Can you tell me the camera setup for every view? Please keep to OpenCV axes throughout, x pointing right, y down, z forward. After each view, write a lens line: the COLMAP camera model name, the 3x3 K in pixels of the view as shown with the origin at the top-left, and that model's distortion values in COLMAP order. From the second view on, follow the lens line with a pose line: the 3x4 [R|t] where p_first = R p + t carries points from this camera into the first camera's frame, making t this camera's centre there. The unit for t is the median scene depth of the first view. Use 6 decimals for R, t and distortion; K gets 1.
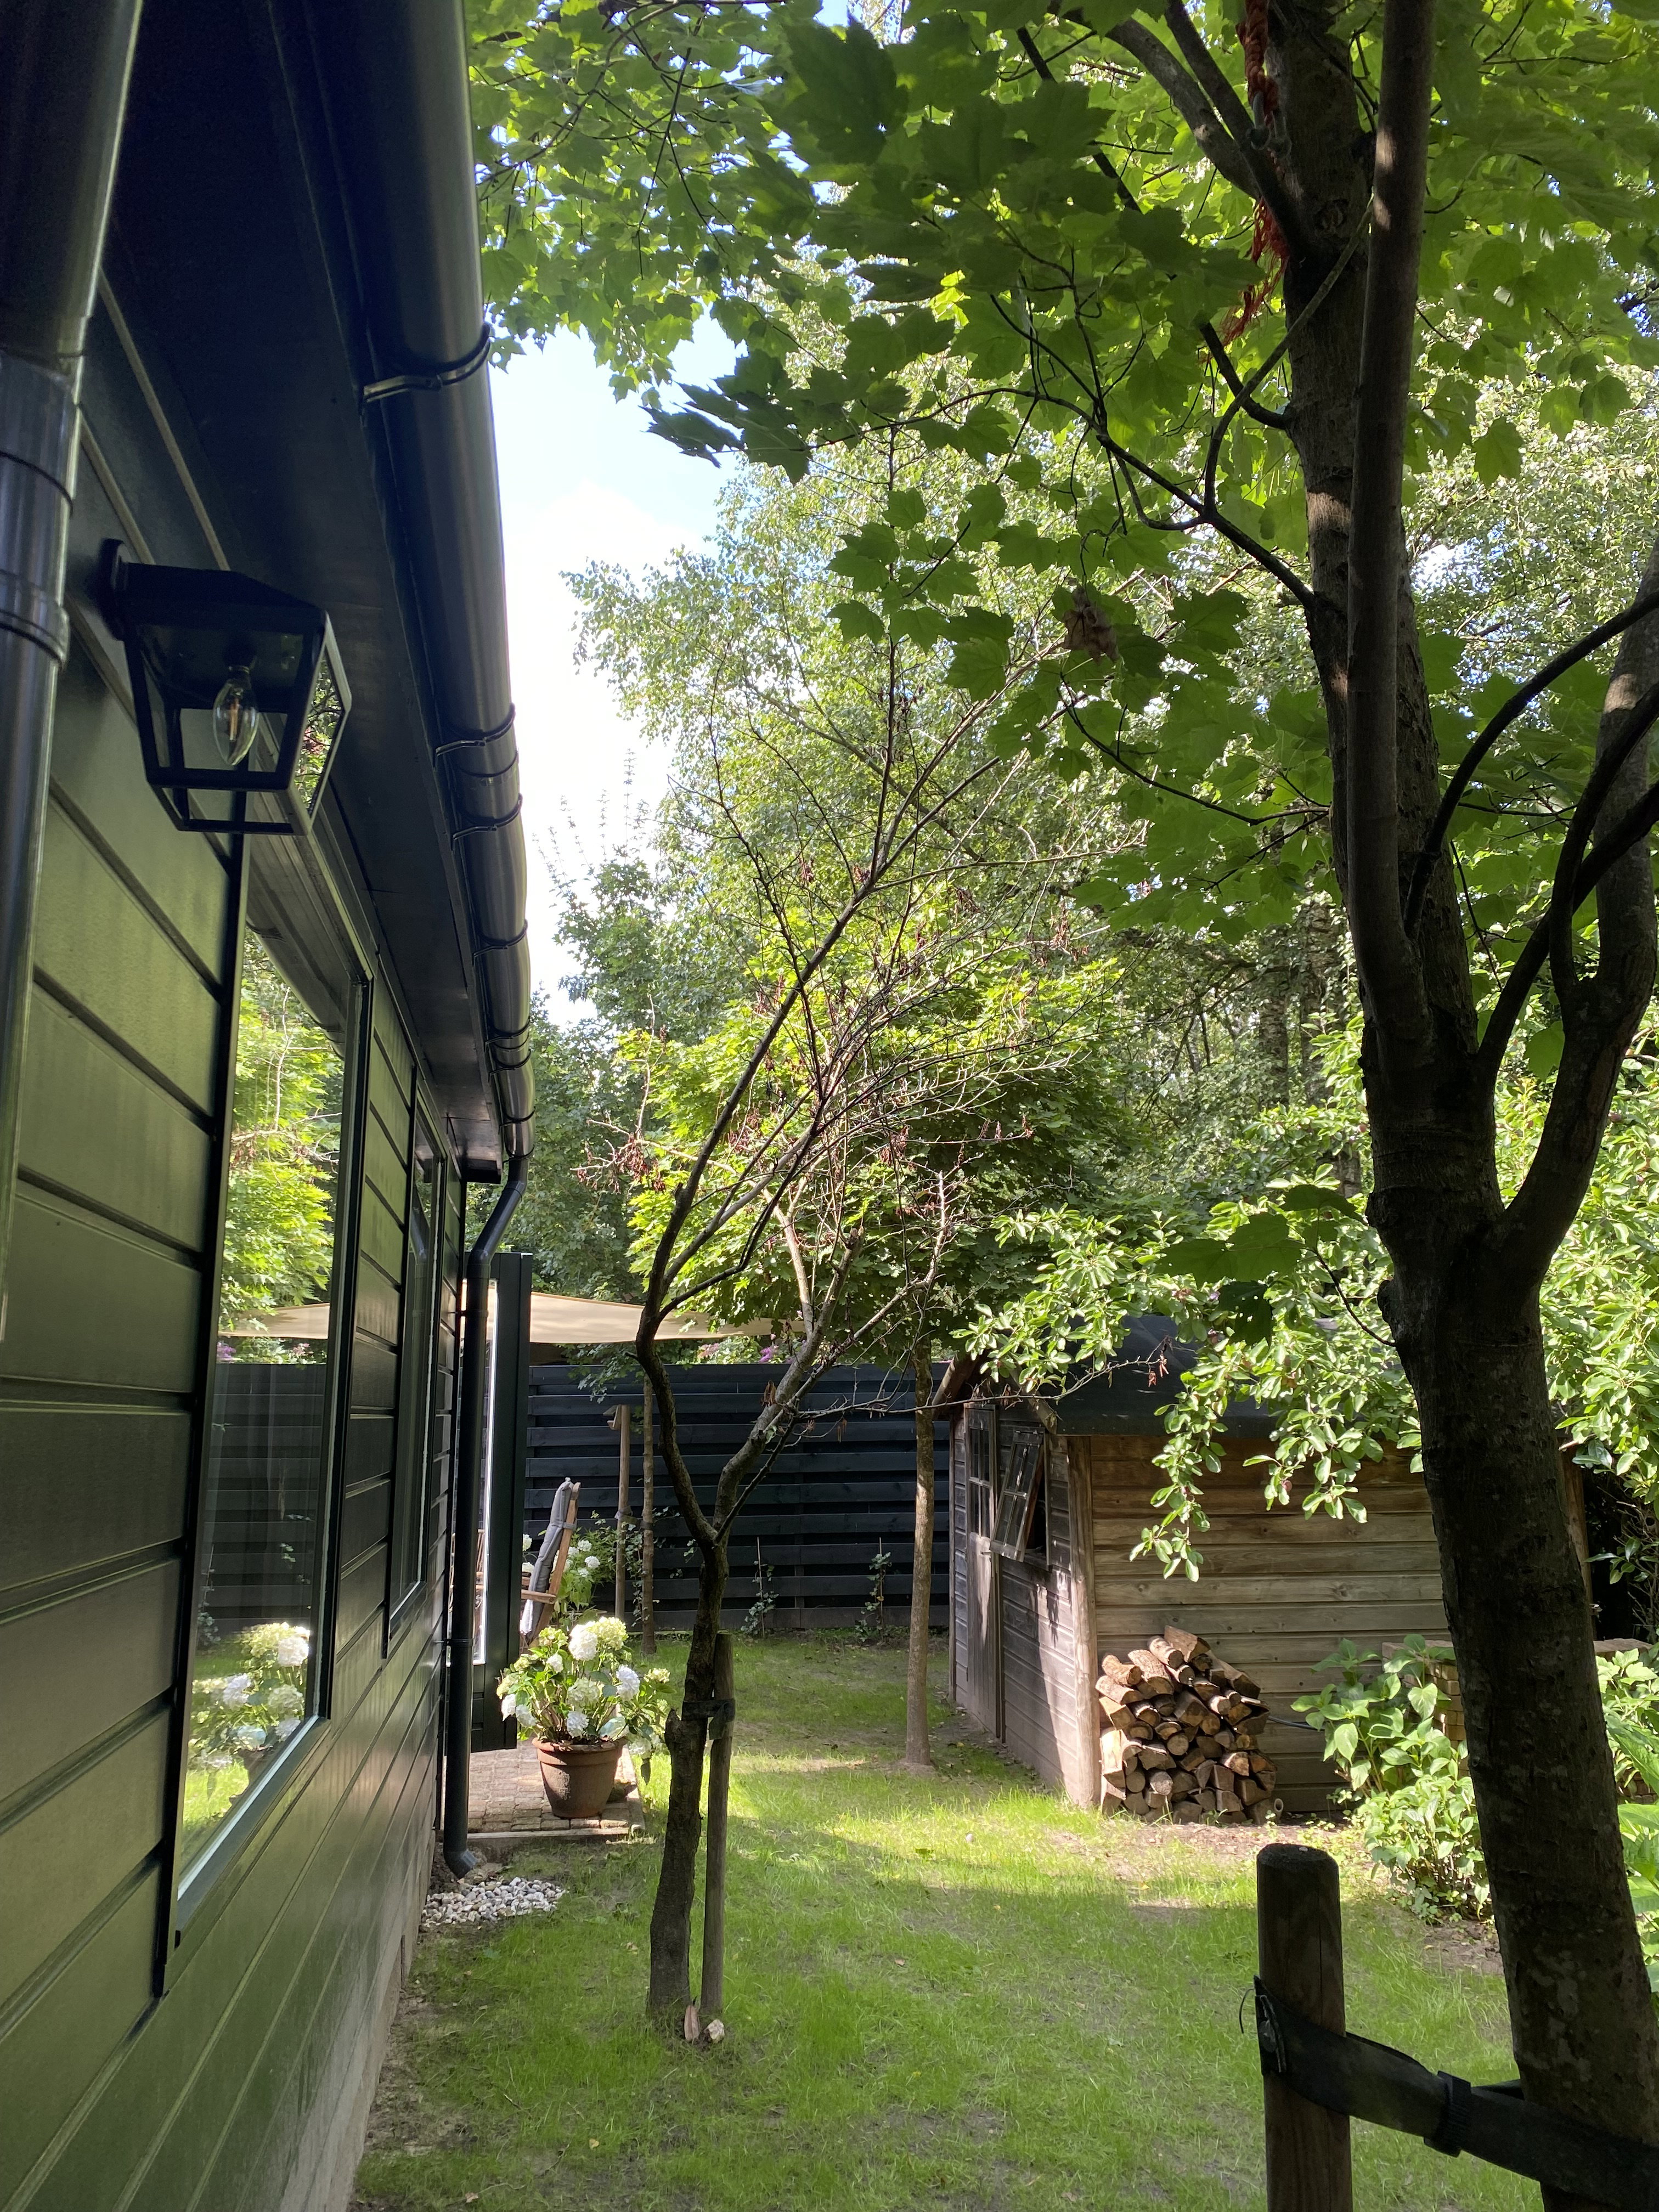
lens RADIAL K [[1782.8, 0, 833.1], [0, 1782.8, 1040.1], [0, 0, 1]] dist [-0.089984, 0.123286]
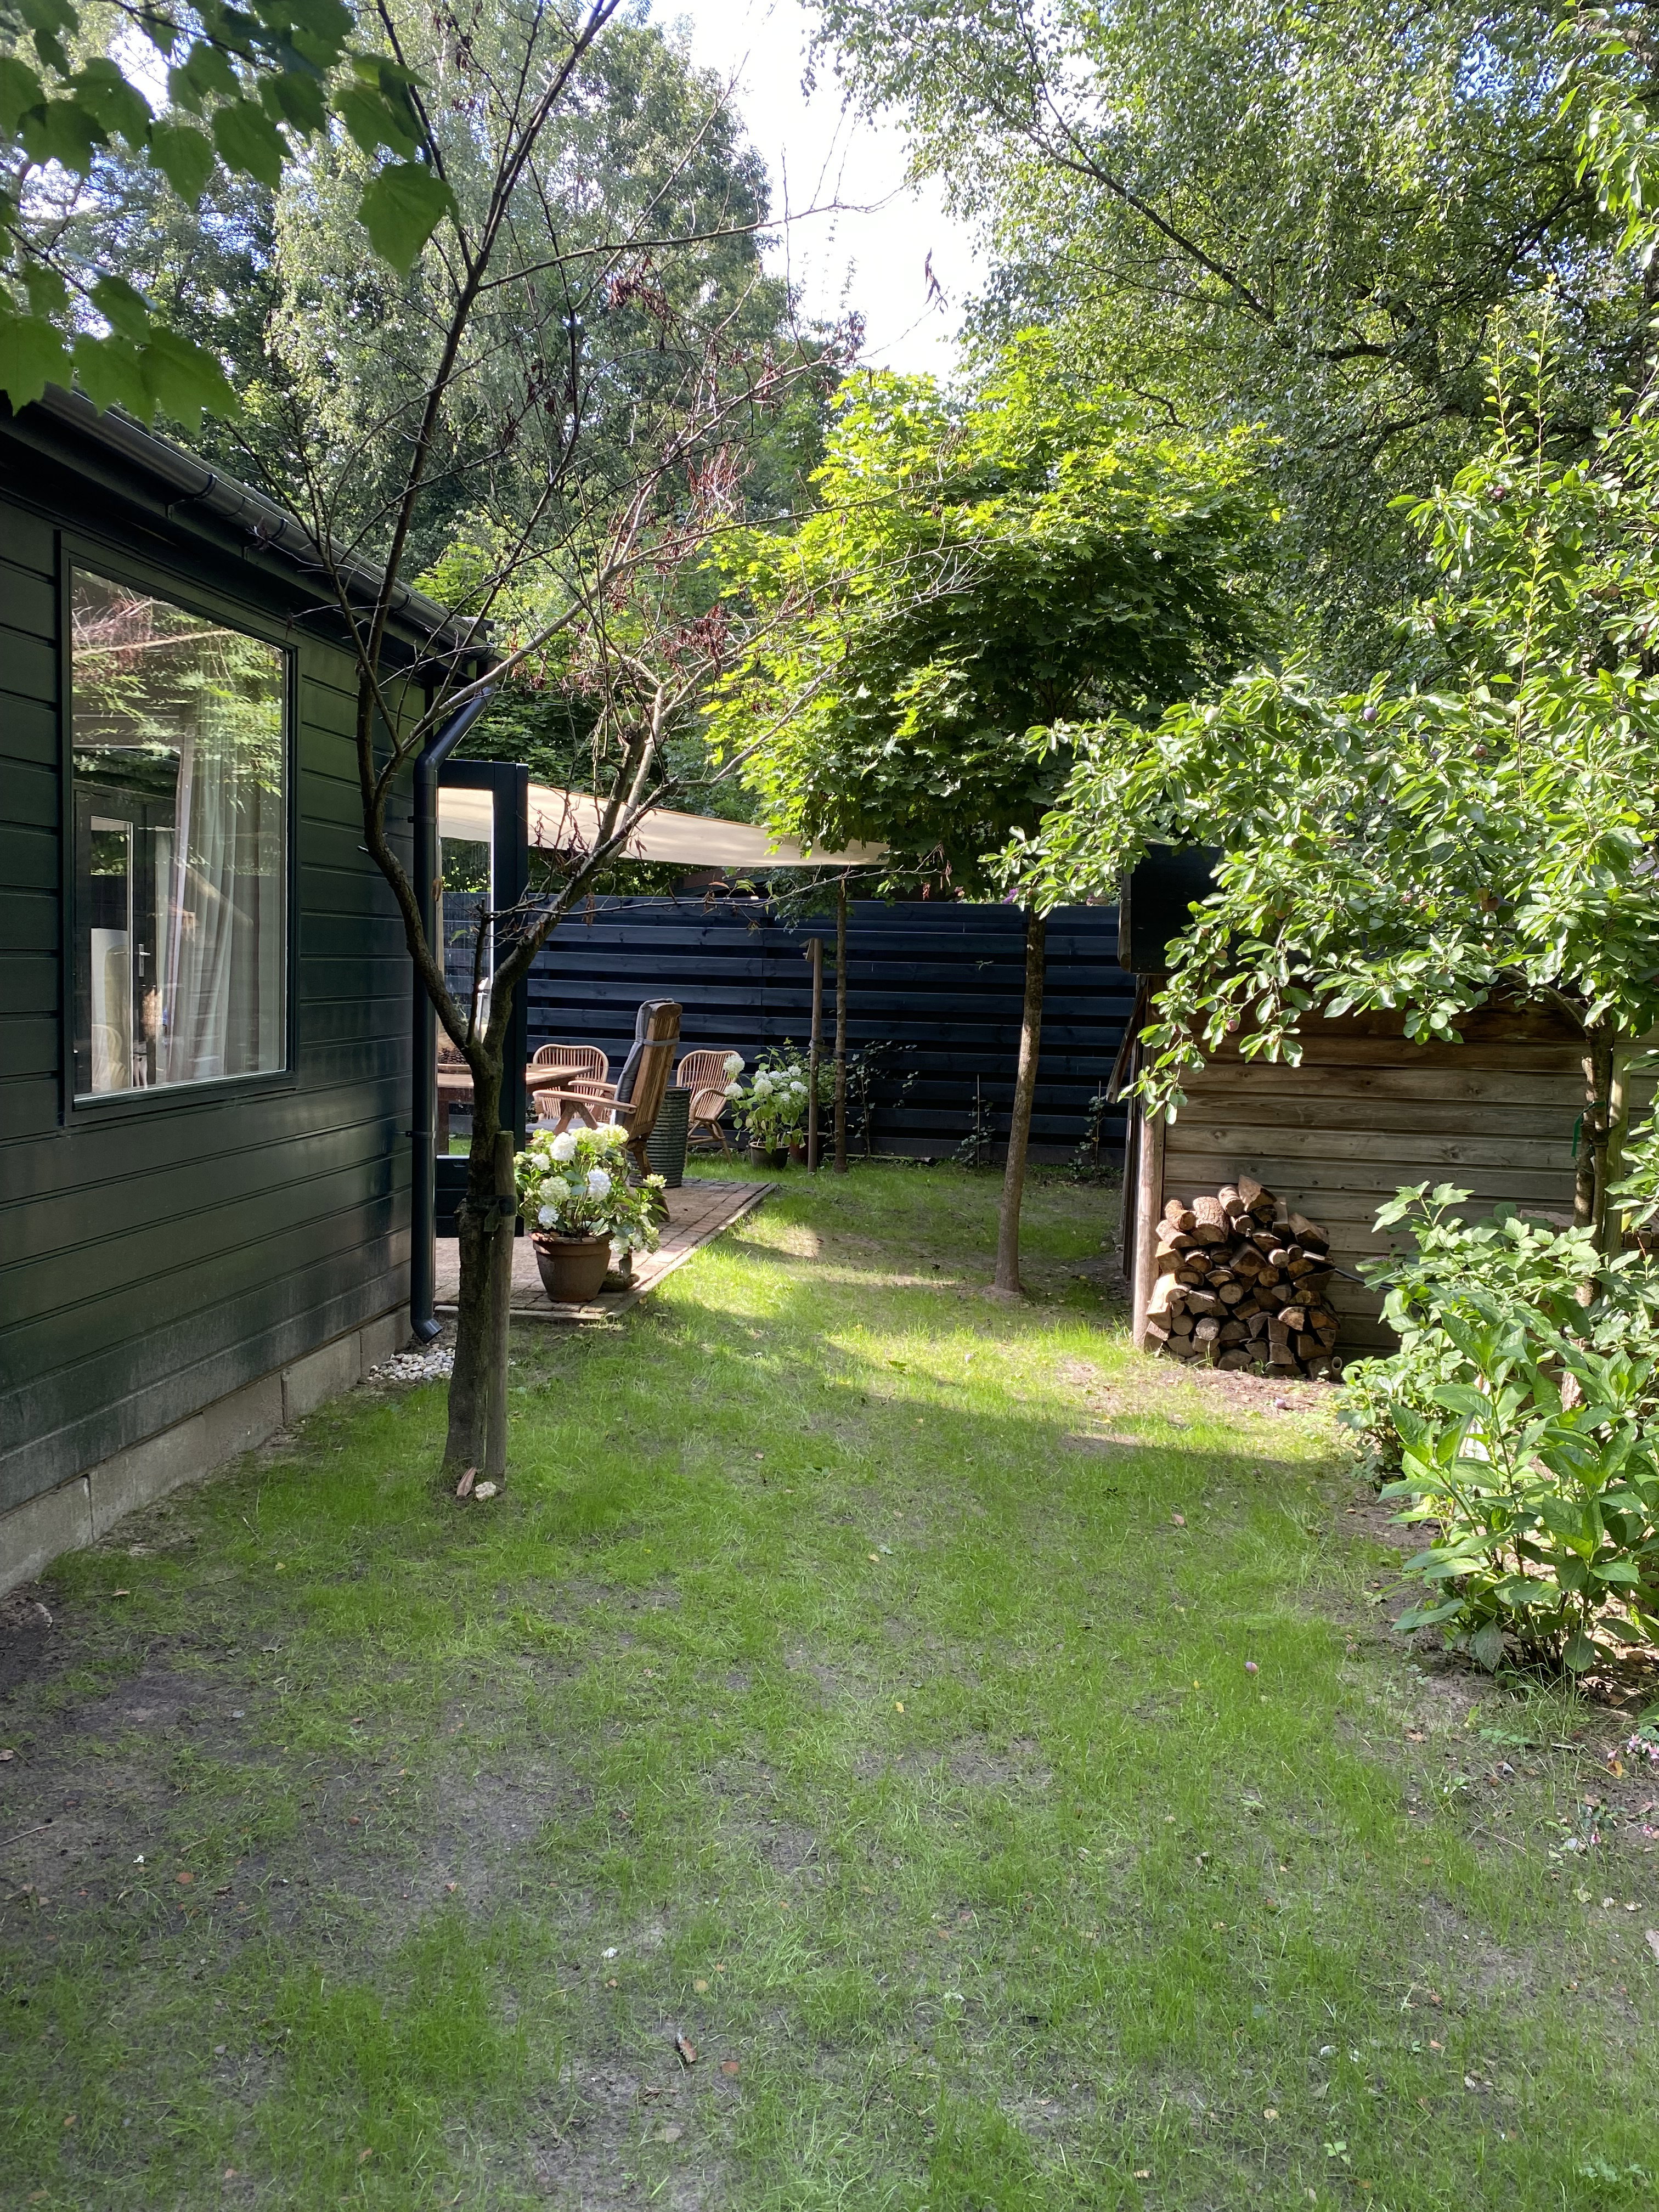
lens RADIAL K [[1704.8, 0, 829.5], [0, 1704.8, 1106.0], [0, 0, 1]] dist [0.037469, -0.001943]
pose [[0.956962, 0.056621, -0.284635, 0.248206], [0.025602, 0.960488, 0.277140, 0.037356], [0.289081, -0.272500, 0.917702, 0.106761]]
